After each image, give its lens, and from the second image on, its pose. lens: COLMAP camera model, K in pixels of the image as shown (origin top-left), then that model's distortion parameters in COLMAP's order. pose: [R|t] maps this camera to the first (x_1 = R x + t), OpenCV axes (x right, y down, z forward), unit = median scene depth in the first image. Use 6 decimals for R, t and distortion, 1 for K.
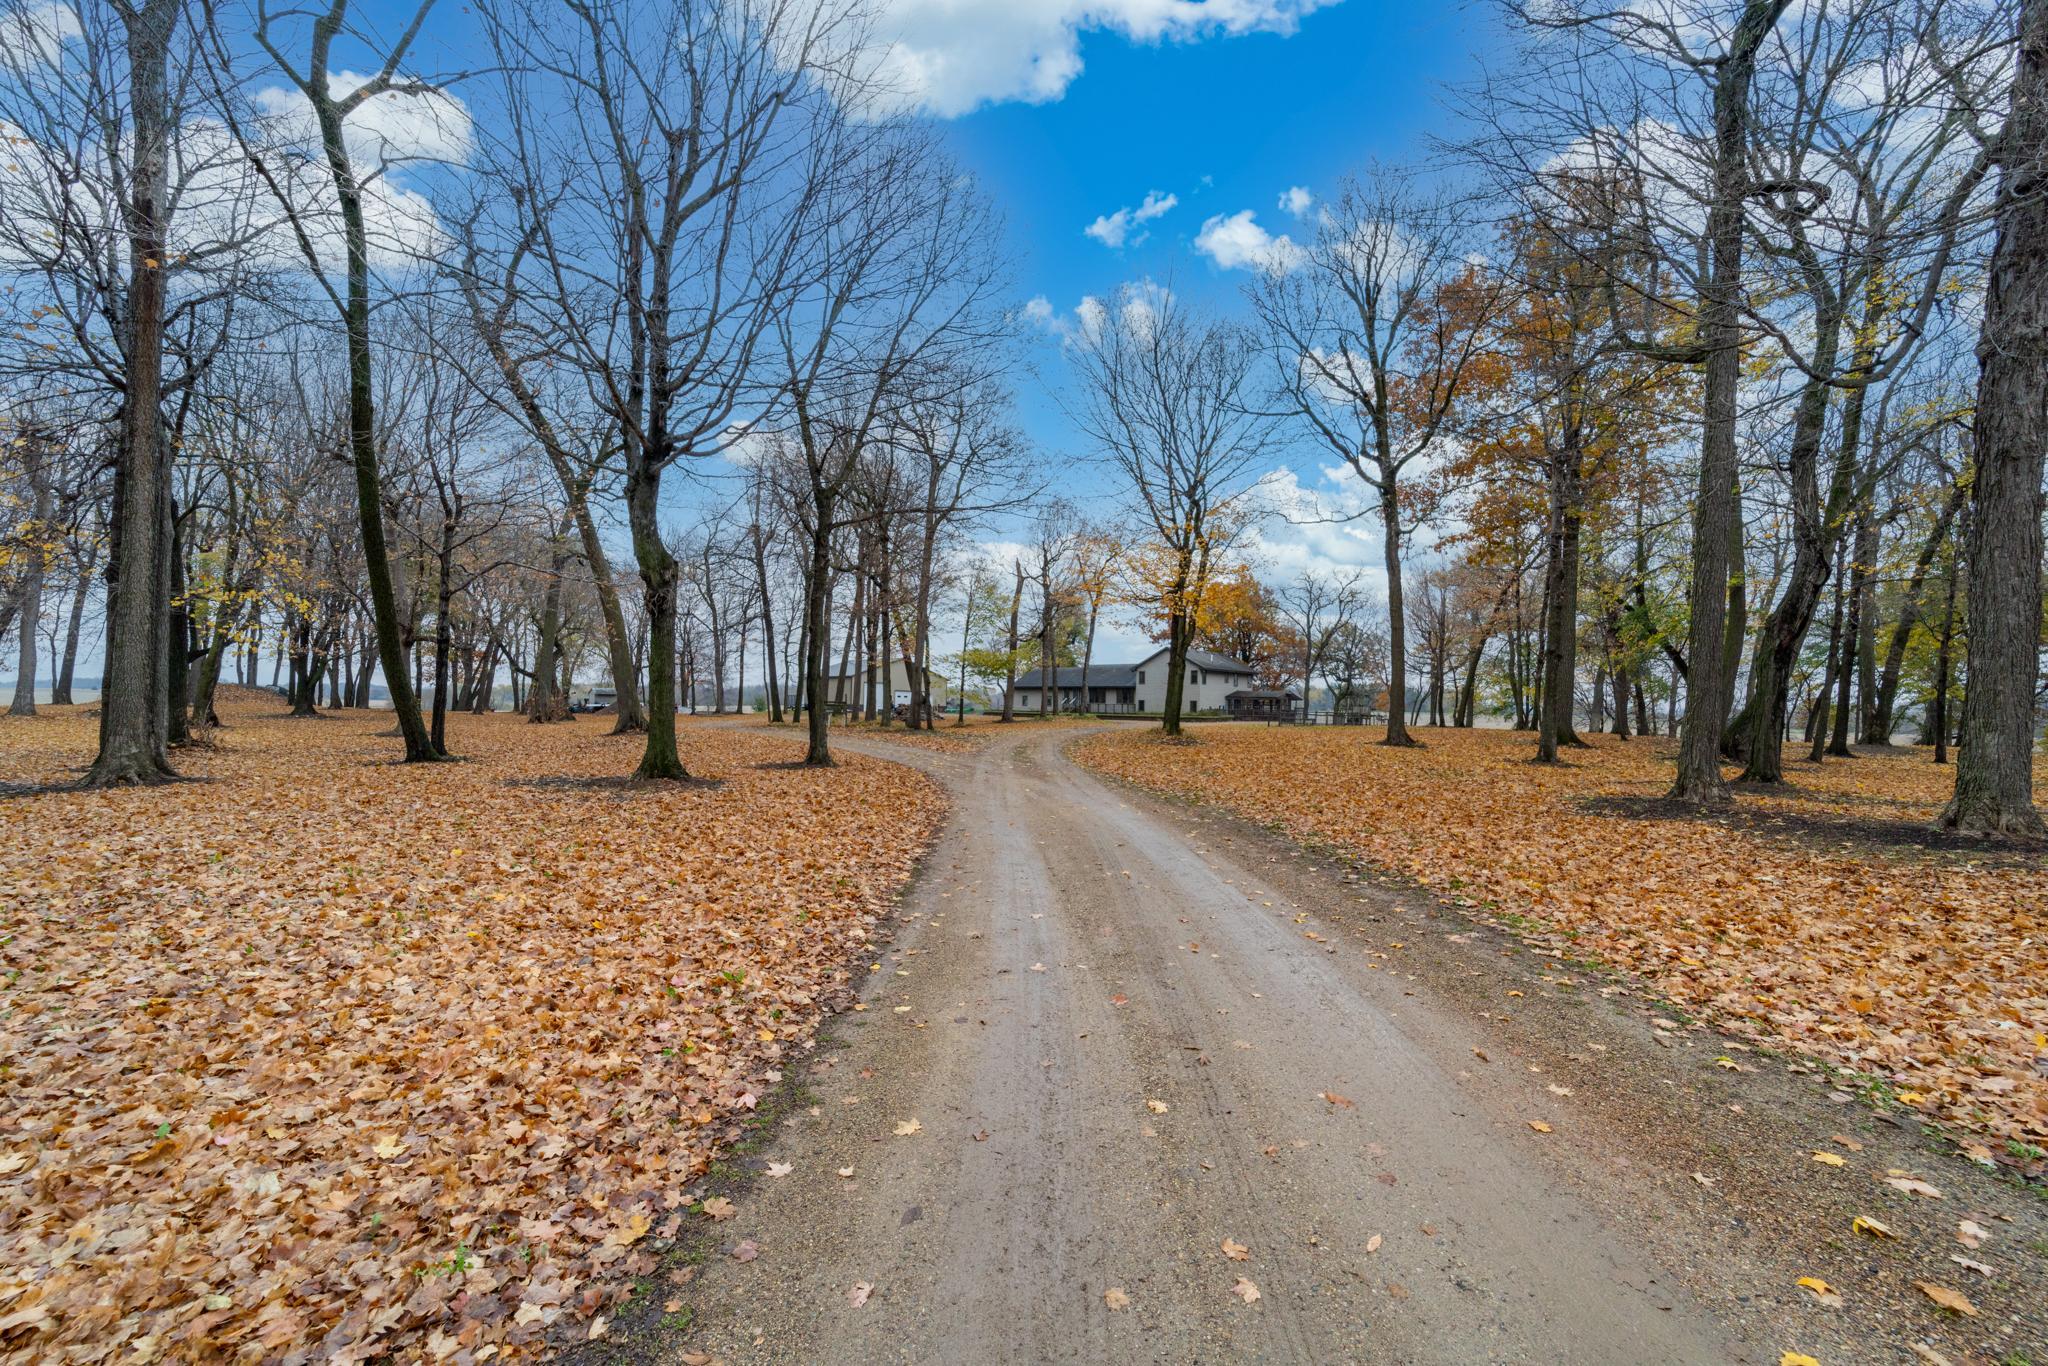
lens RADIAL K [[821.8, 0, 1036.9], [0, 821.8, 689.2], [0, 0, 1]] dist [-0.000472, -0.000136]
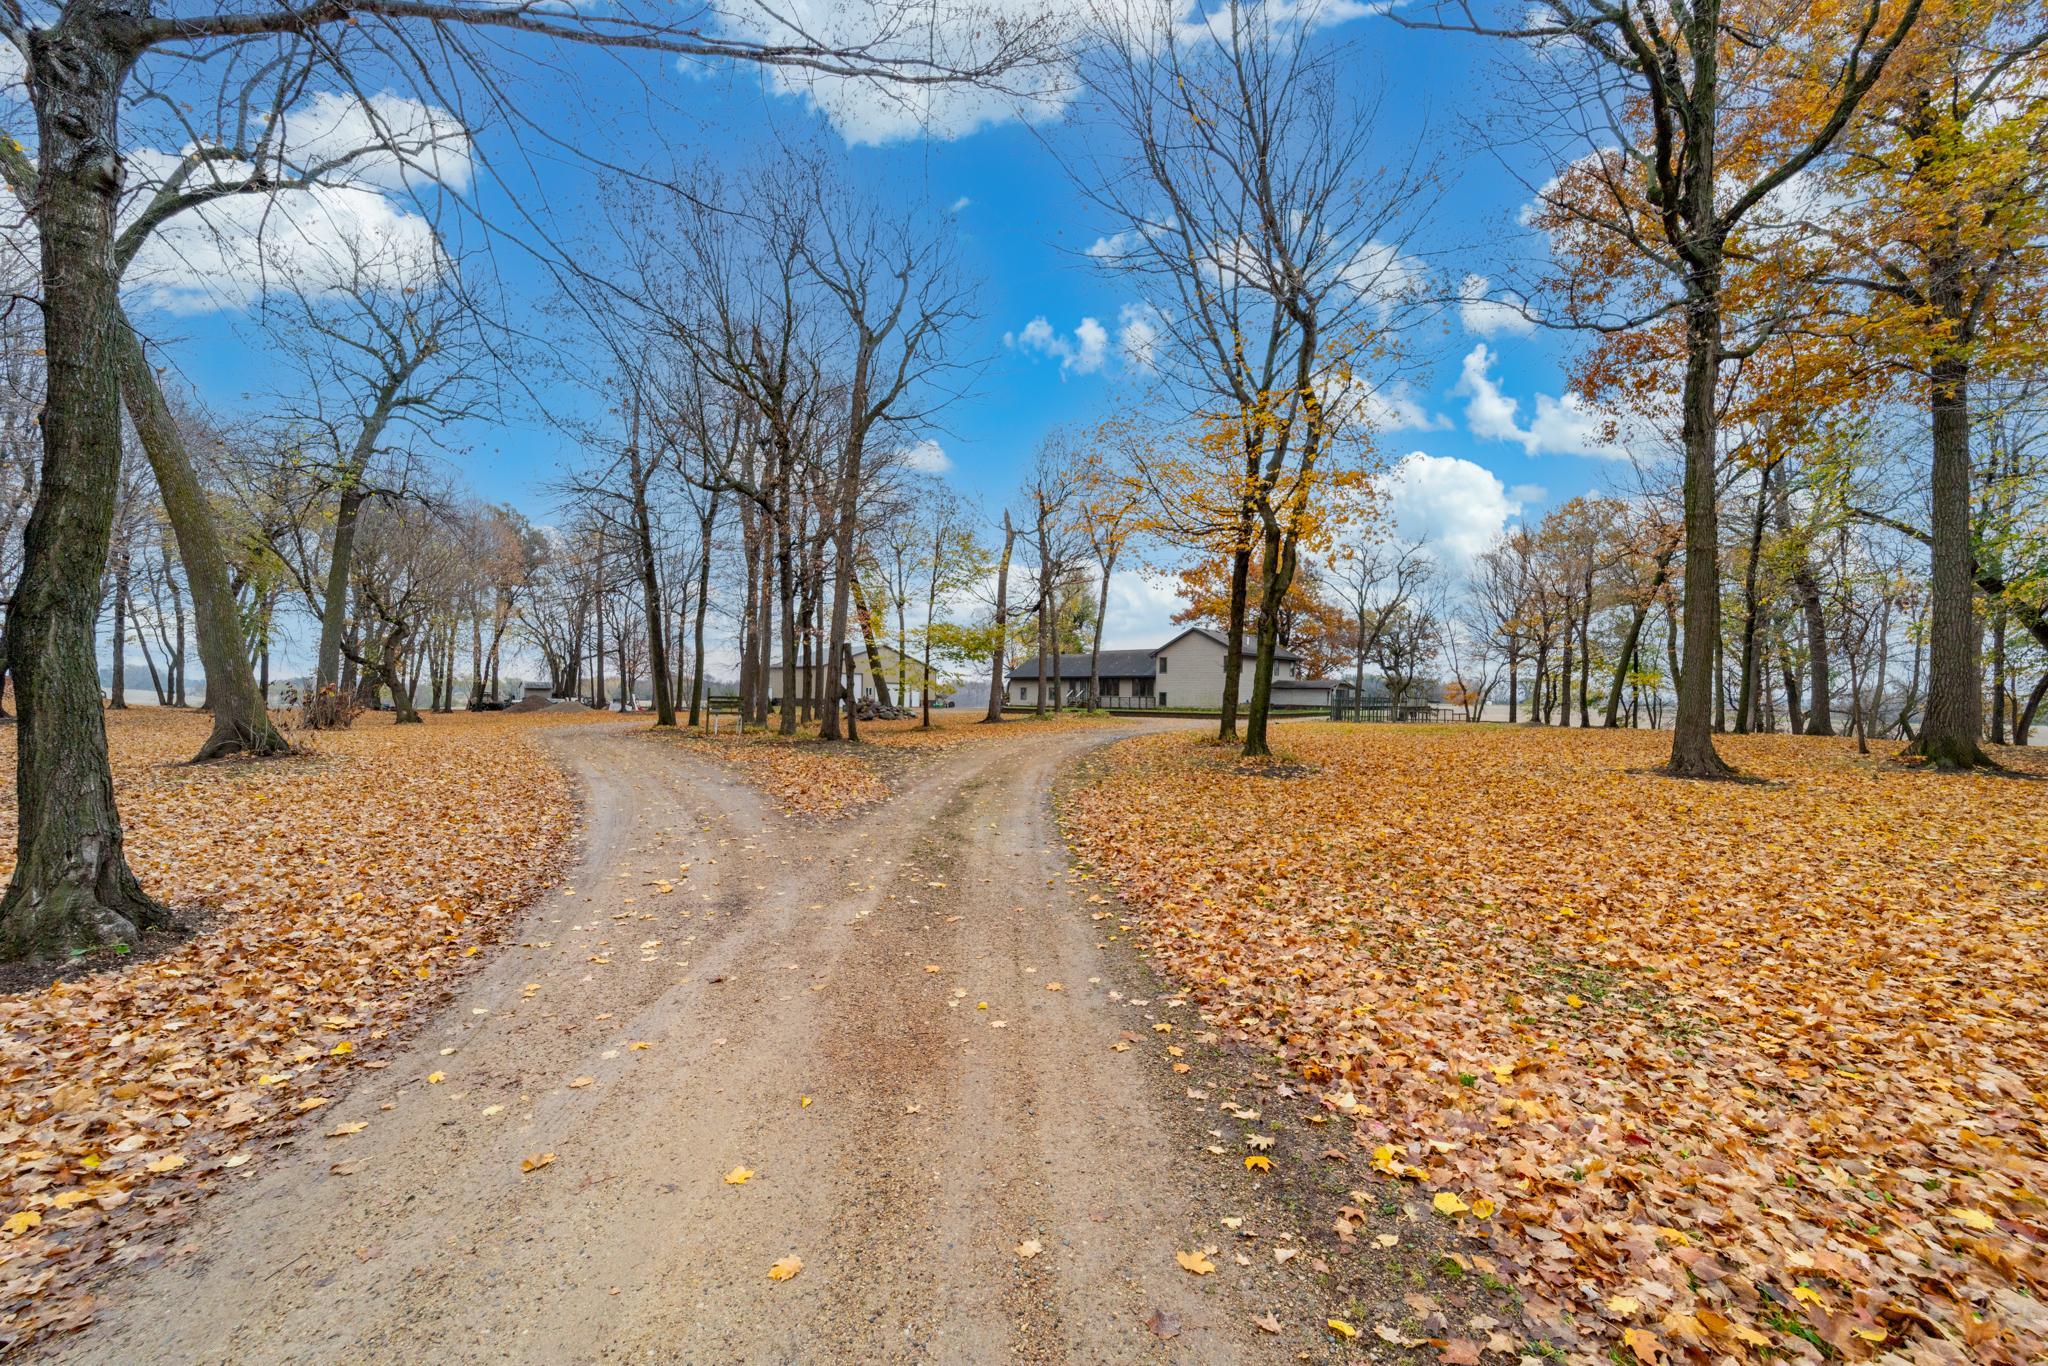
lens RADIAL K [[821.8, 0, 1036.9], [0, 821.8, 689.2], [0, 0, 1]] dist [-0.000472, -0.000136]
pose [[0.999942, -0.003152, -0.010309, 0.011182], [0.003247, 0.999953, 0.009134, 0.002673], [0.010280, -0.009167, 0.999905, 0.205967]]
